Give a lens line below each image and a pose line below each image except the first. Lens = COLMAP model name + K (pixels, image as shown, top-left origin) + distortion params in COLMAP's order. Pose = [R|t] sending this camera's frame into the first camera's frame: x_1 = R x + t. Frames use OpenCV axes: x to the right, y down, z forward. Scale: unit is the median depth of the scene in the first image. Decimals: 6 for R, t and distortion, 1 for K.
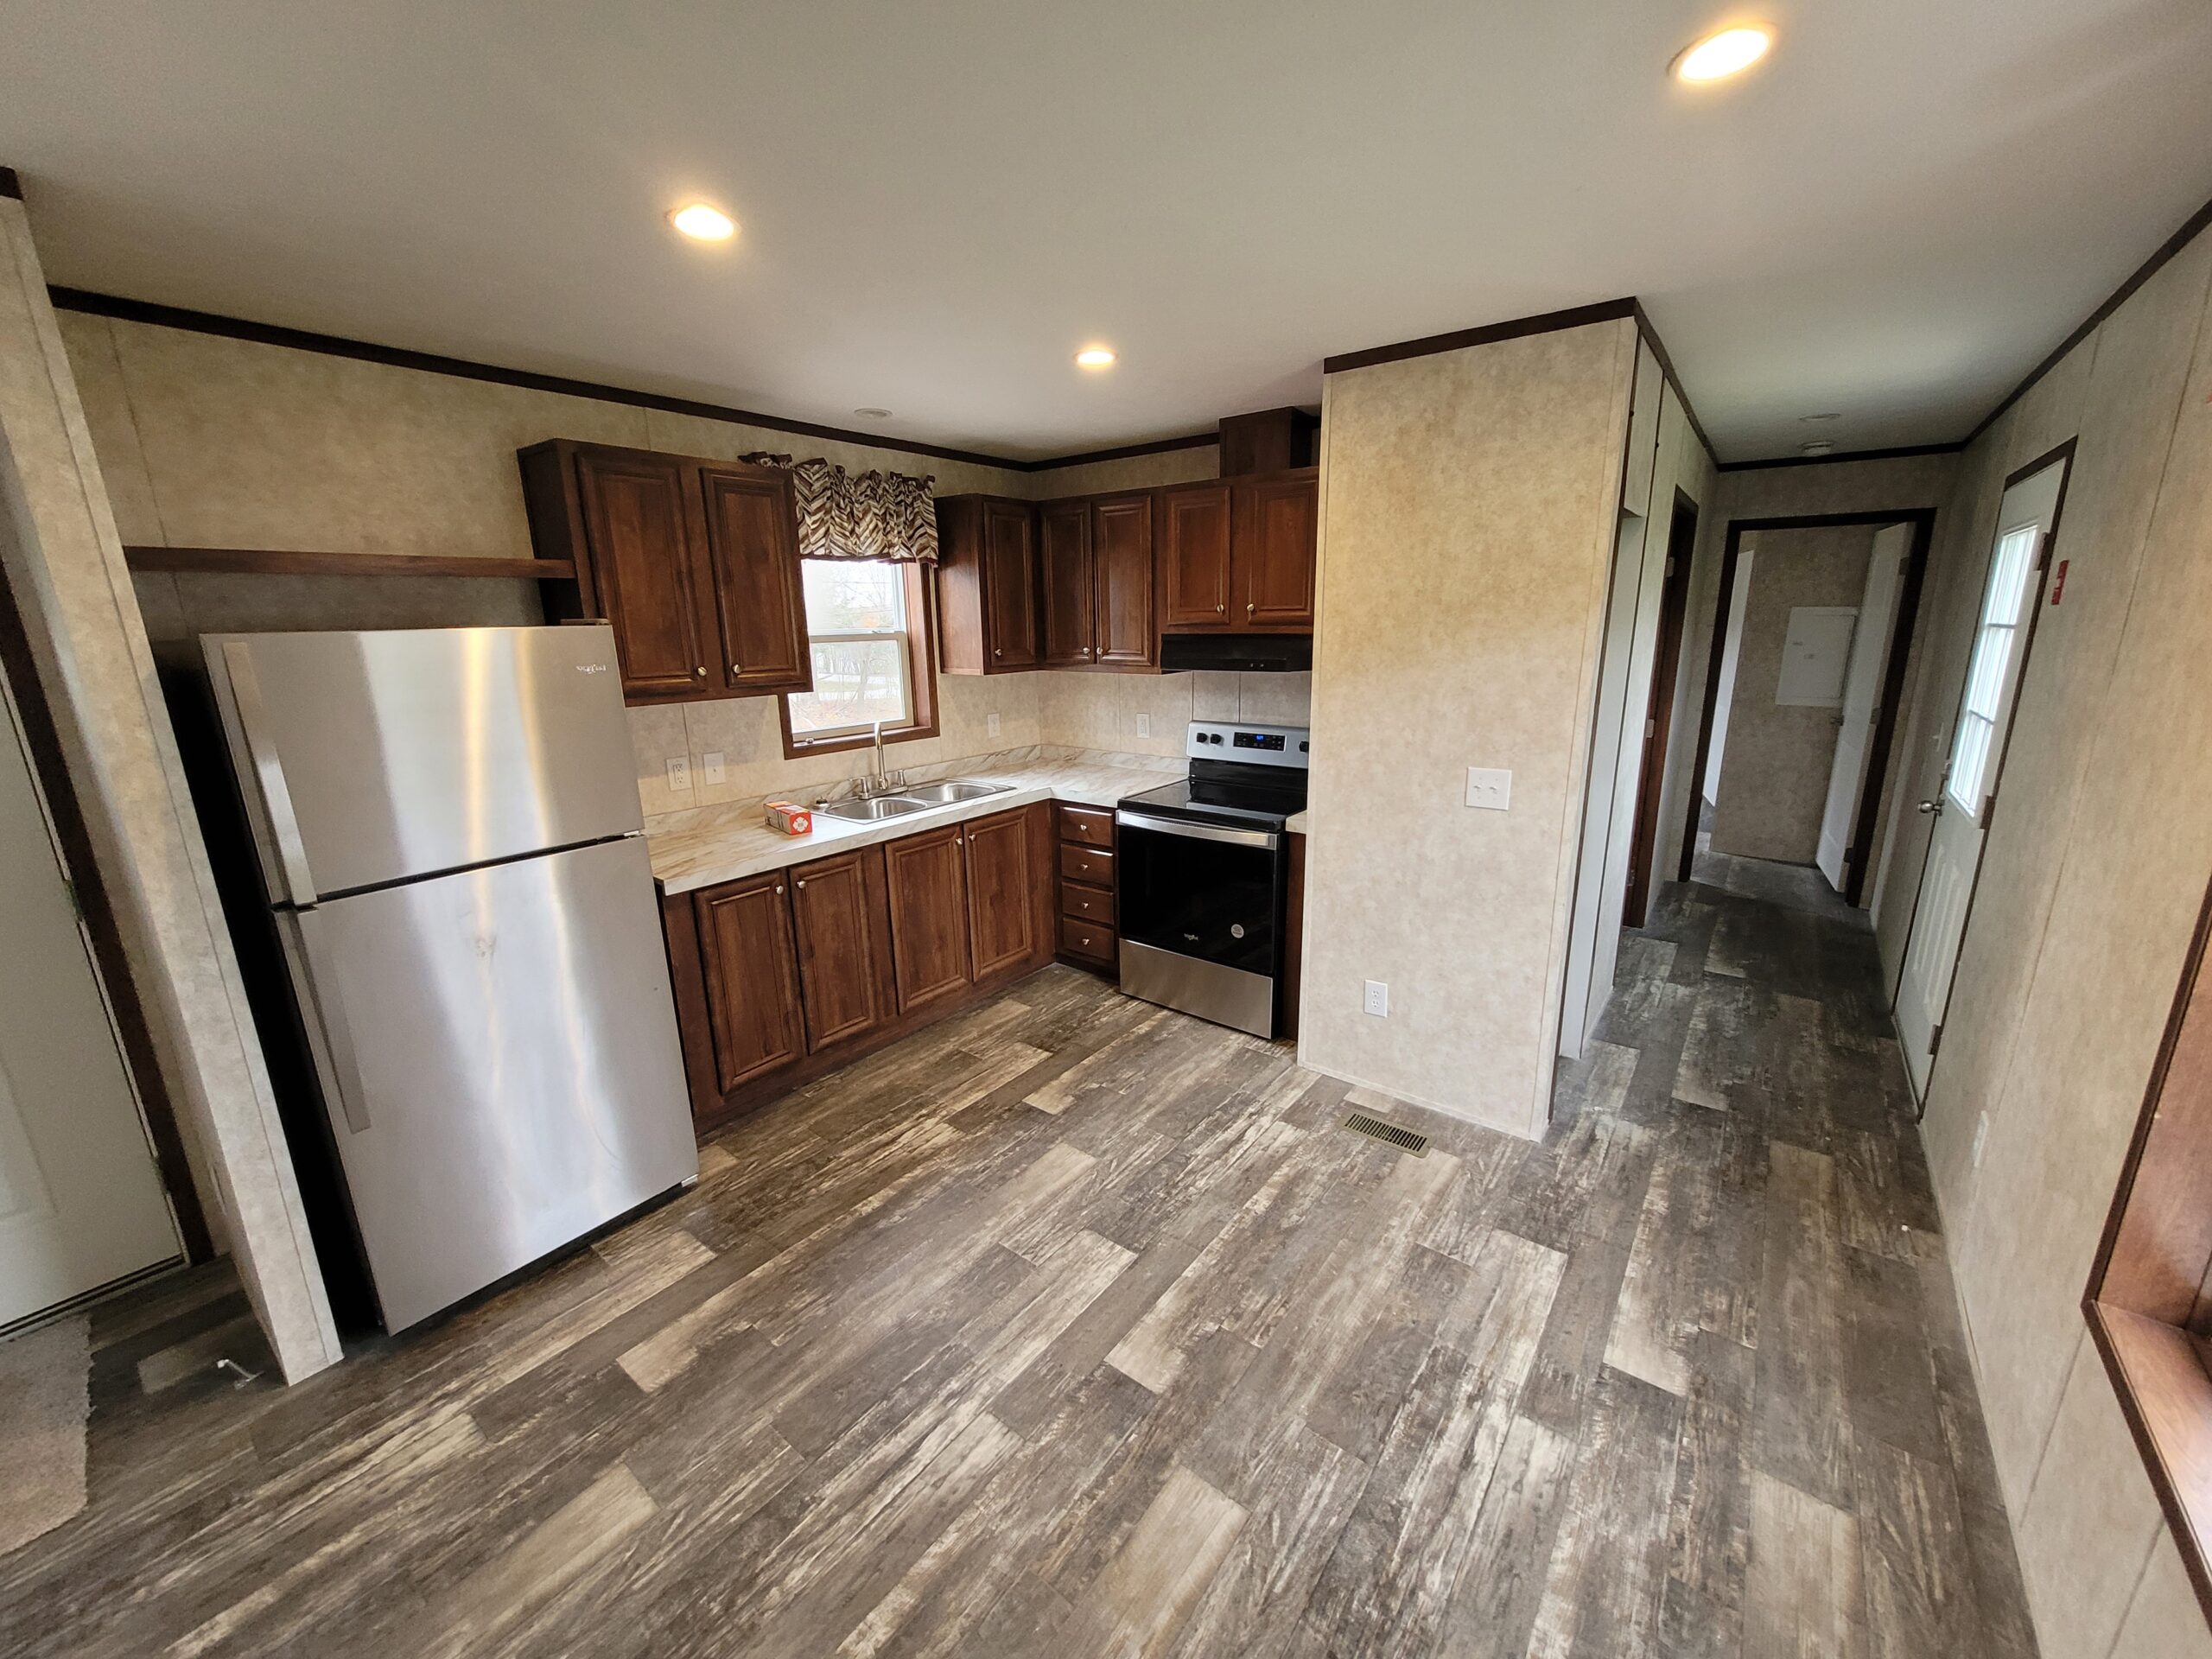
lens RADIAL K [[886.8, 0, 1115.6], [0, 886.8, 807.8], [0, 0, 1]] dist [0.001946, 0.000044]
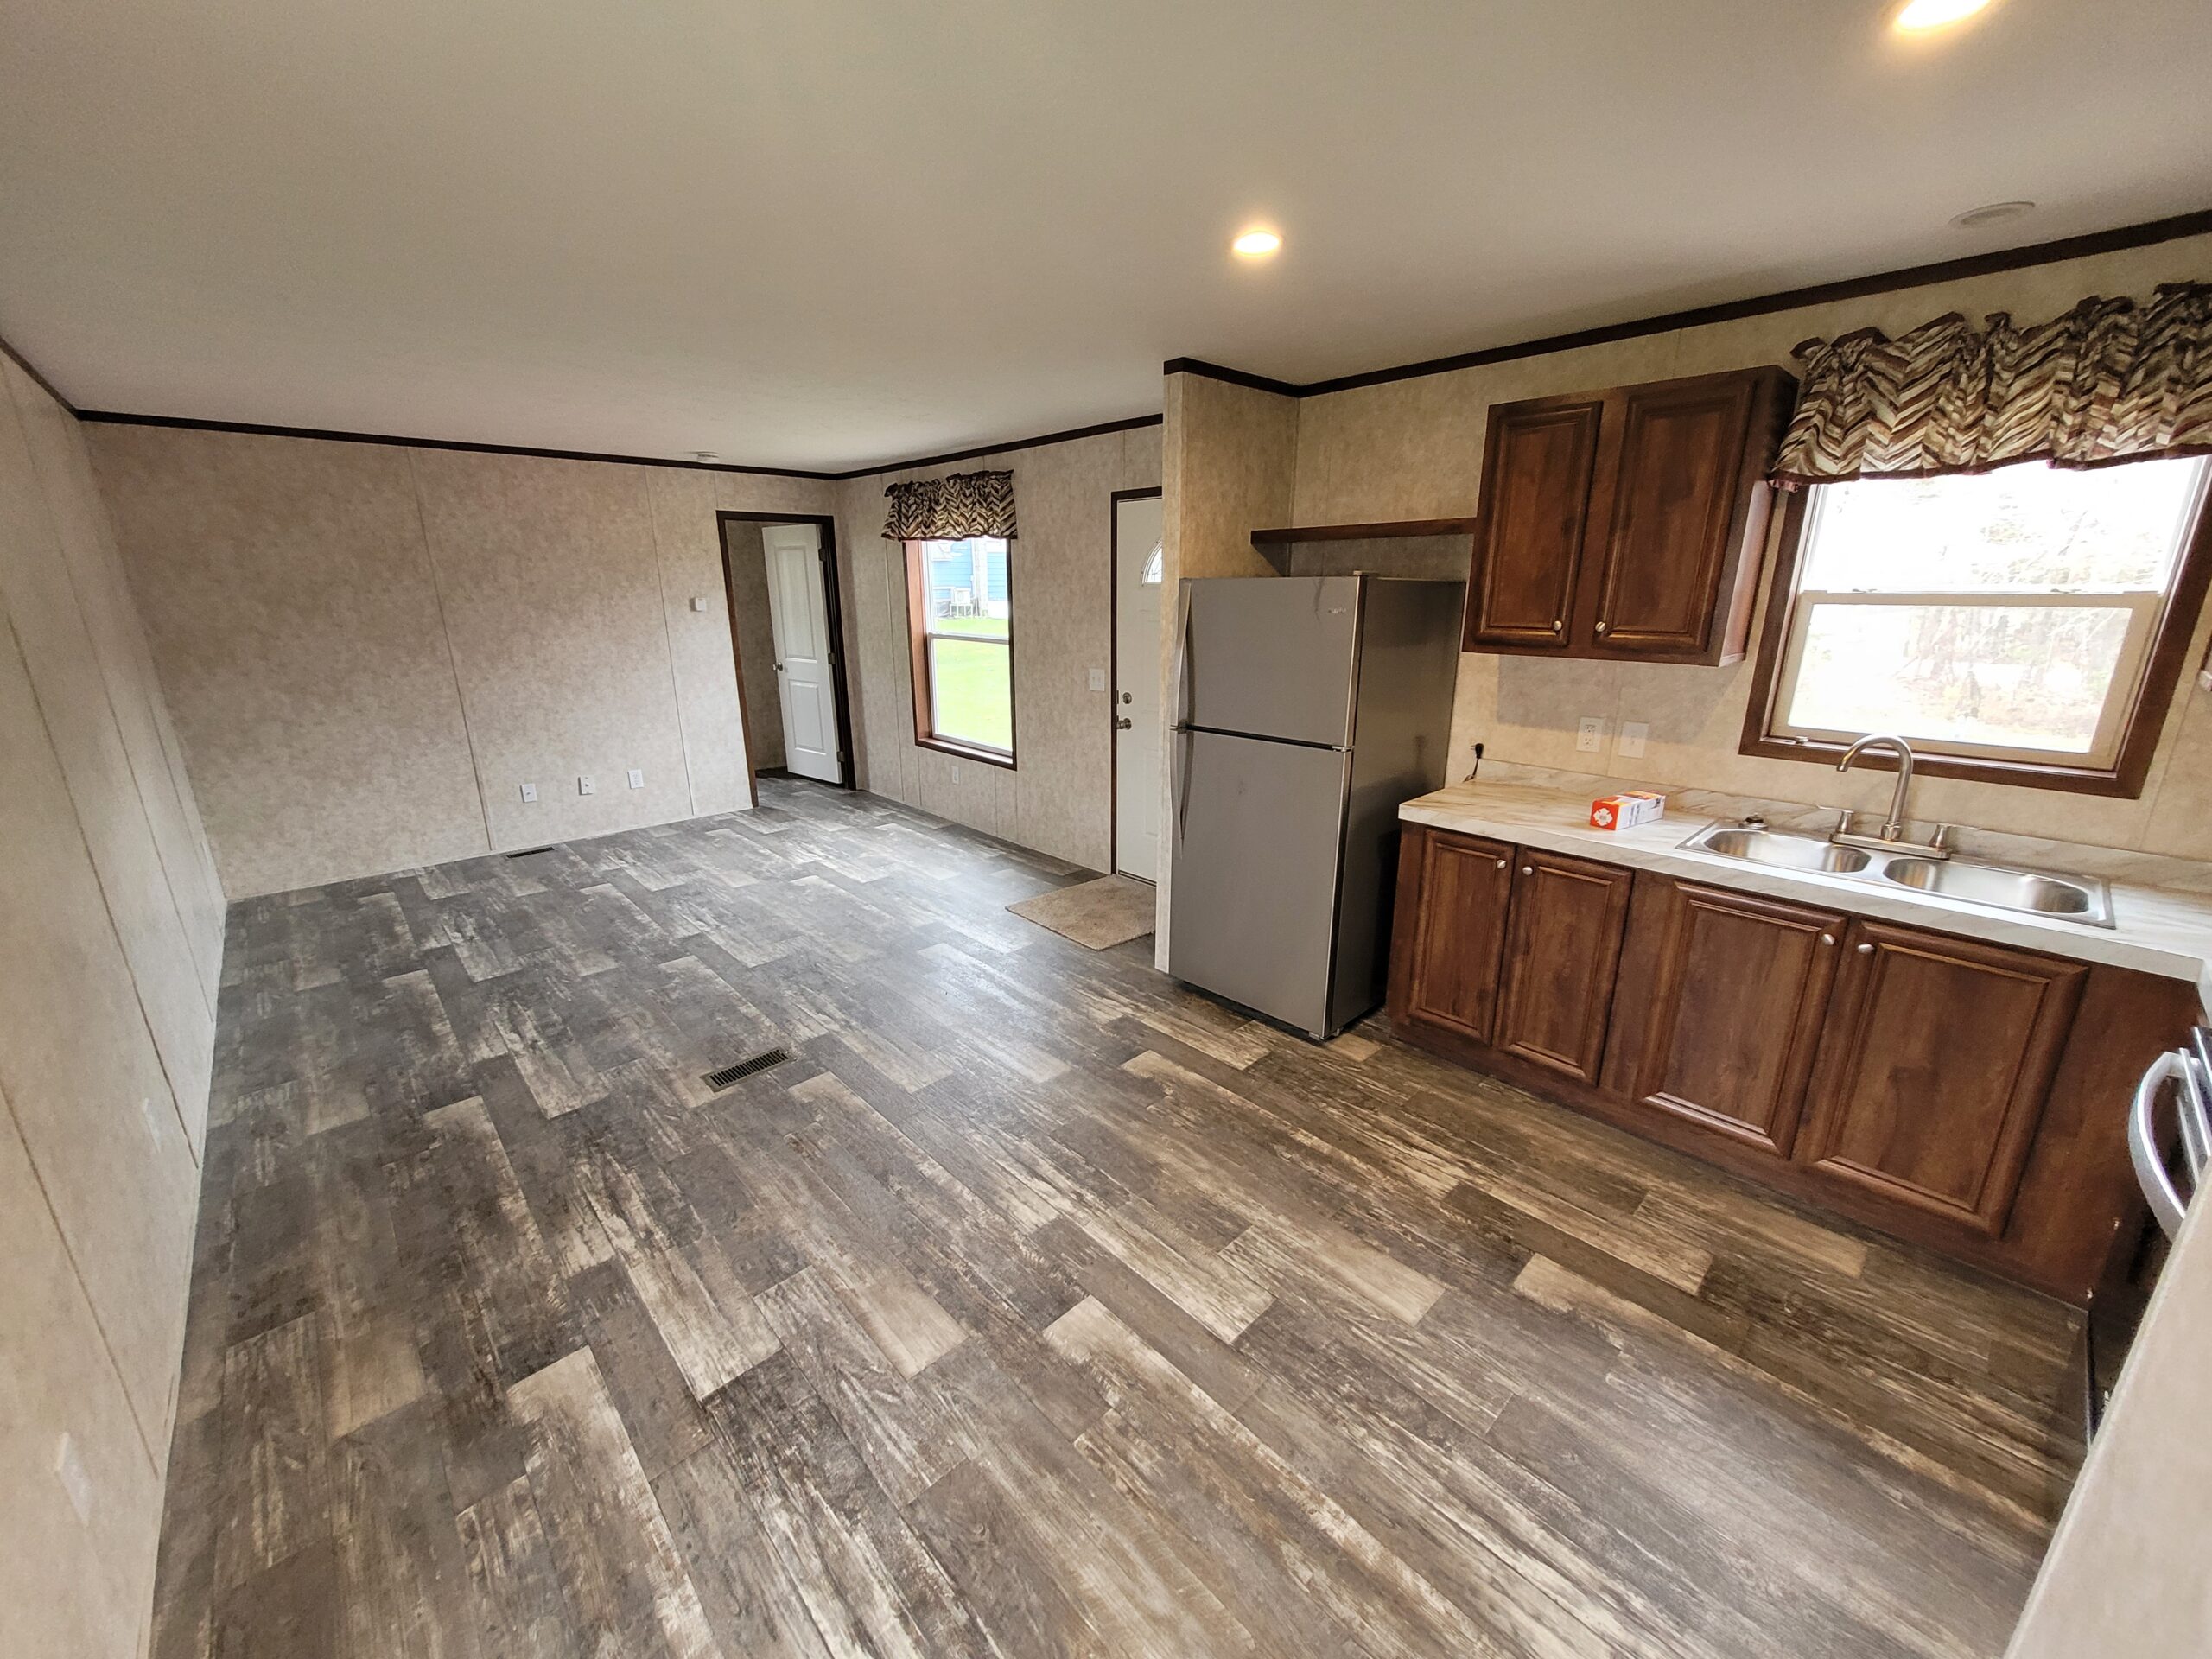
lens RADIAL K [[831.9, 0, 1113.5], [0, 831.9, 847.6], [0, 0, 1]] dist [0.000053, -0.000036]
pose [[-0.150193, 0.318867, -0.935824, 0.717043], [-0.203815, 0.916242, 0.344906, -0.212919], [0.967420, 0.242538, -0.072623, 0.929470]]
